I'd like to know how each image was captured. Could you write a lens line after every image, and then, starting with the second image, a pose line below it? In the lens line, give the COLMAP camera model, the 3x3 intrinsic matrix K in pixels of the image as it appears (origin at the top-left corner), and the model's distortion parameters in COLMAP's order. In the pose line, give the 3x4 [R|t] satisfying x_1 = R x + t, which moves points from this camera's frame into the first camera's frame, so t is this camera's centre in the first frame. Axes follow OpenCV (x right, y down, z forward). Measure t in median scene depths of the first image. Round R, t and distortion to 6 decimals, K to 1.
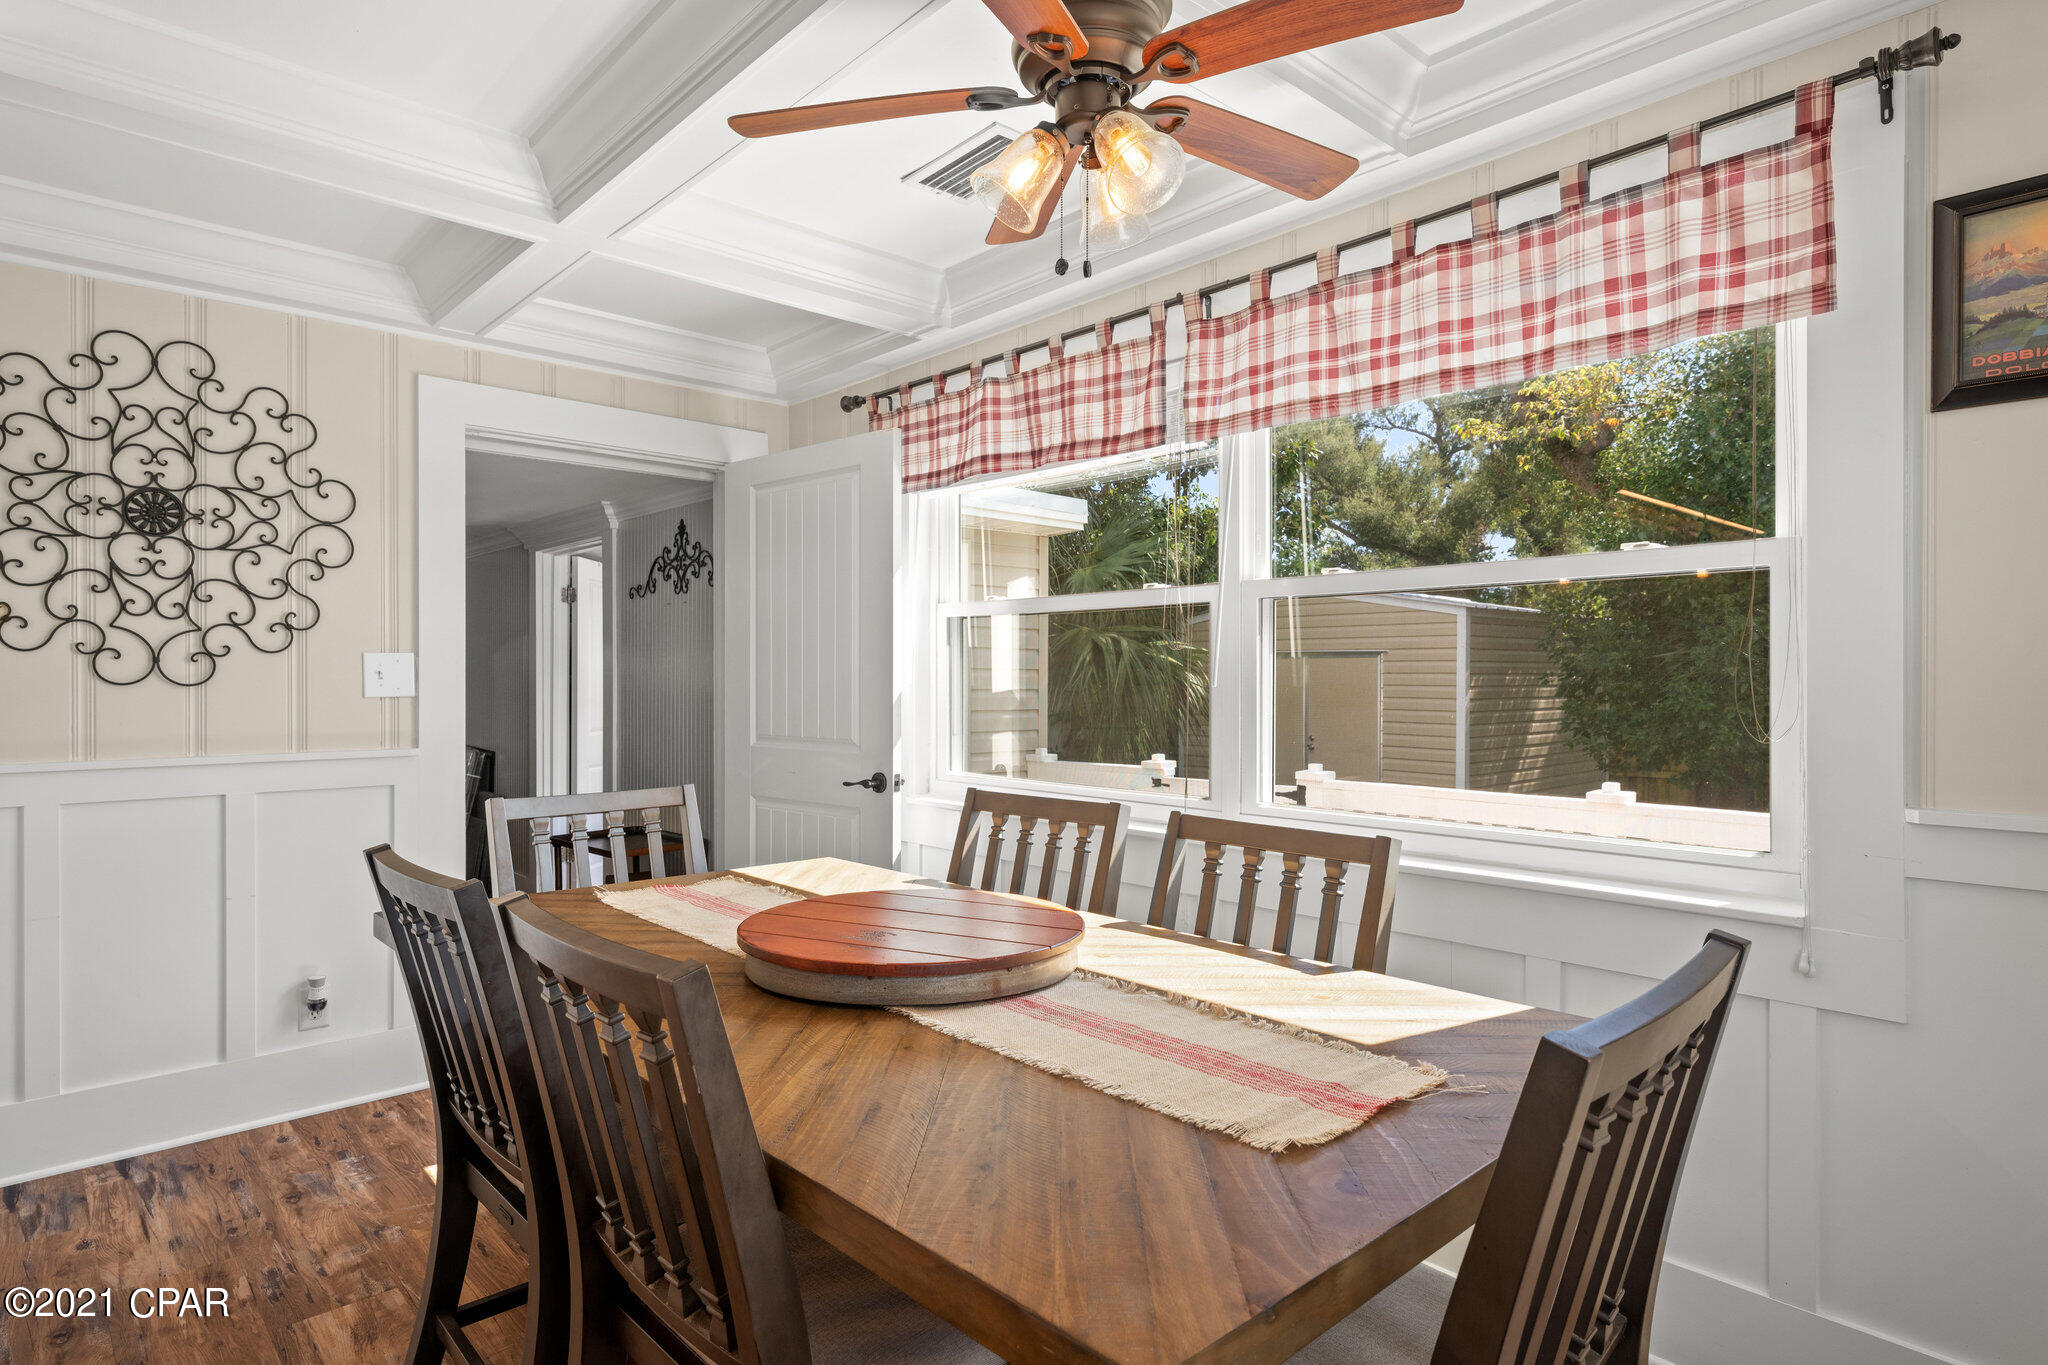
lens RADIAL K [[1103.0, 0, 1033.9], [0, 1103.0, 687.2], [0, 0, 1]] dist [-0.003580, -0.000208]
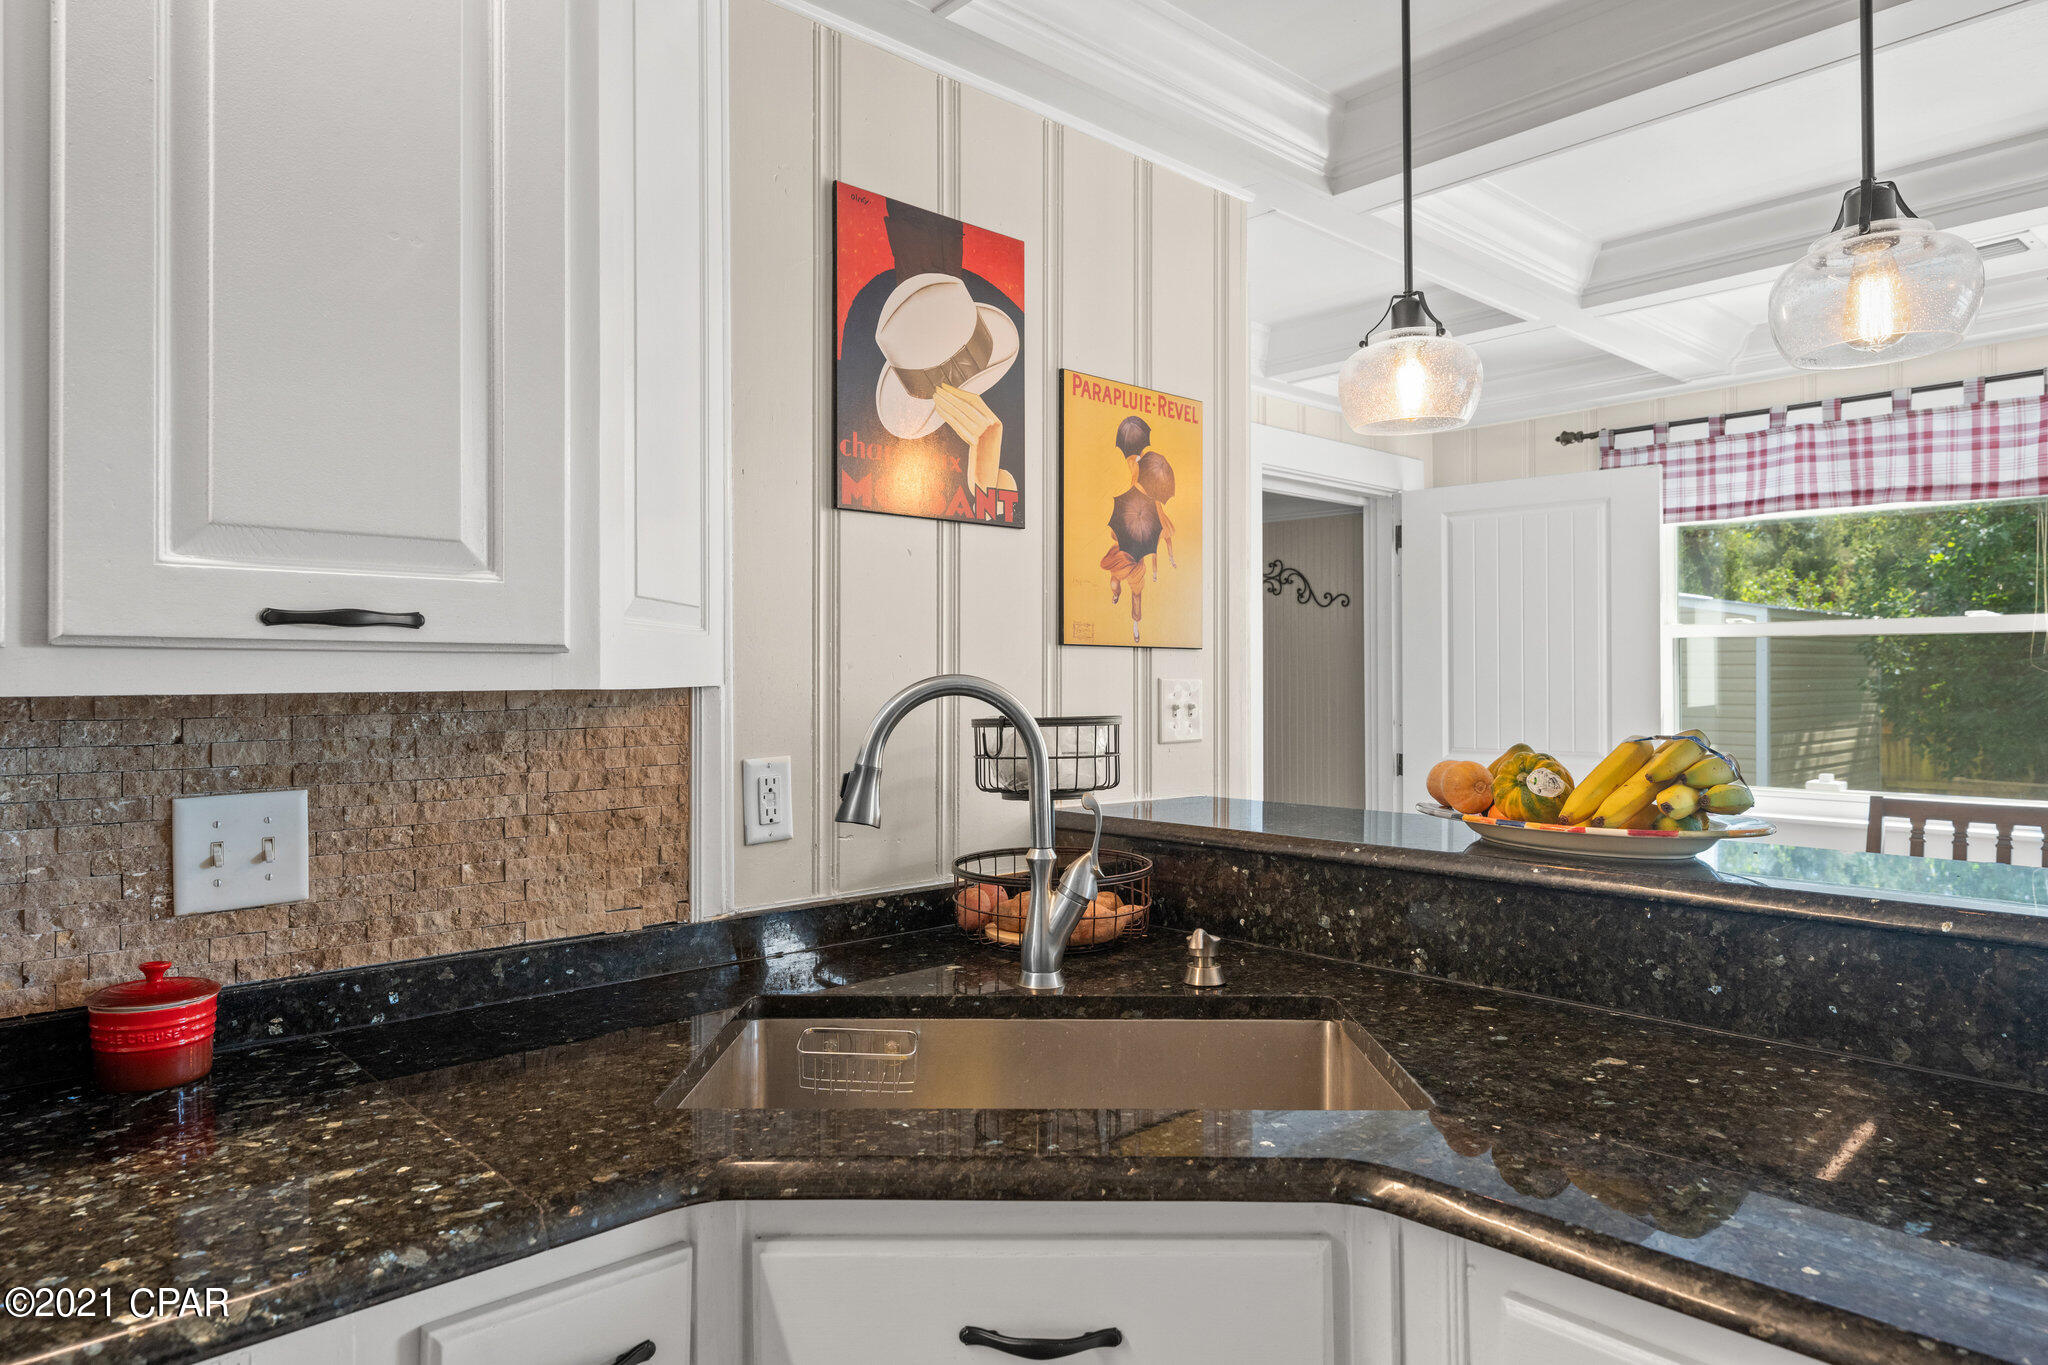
lens RADIAL K [[1296.6, 0, 938.6], [0, 1296.6, 691.3], [0, 0, 1]] dist [-0.006030, -0.000183]
pose [[0.999633, -0.003929, -0.026821, -0.904146], [0.003901, 0.999992, -0.001073, -0.017661], [0.026825, 0.000968, 0.999640, -0.318058]]
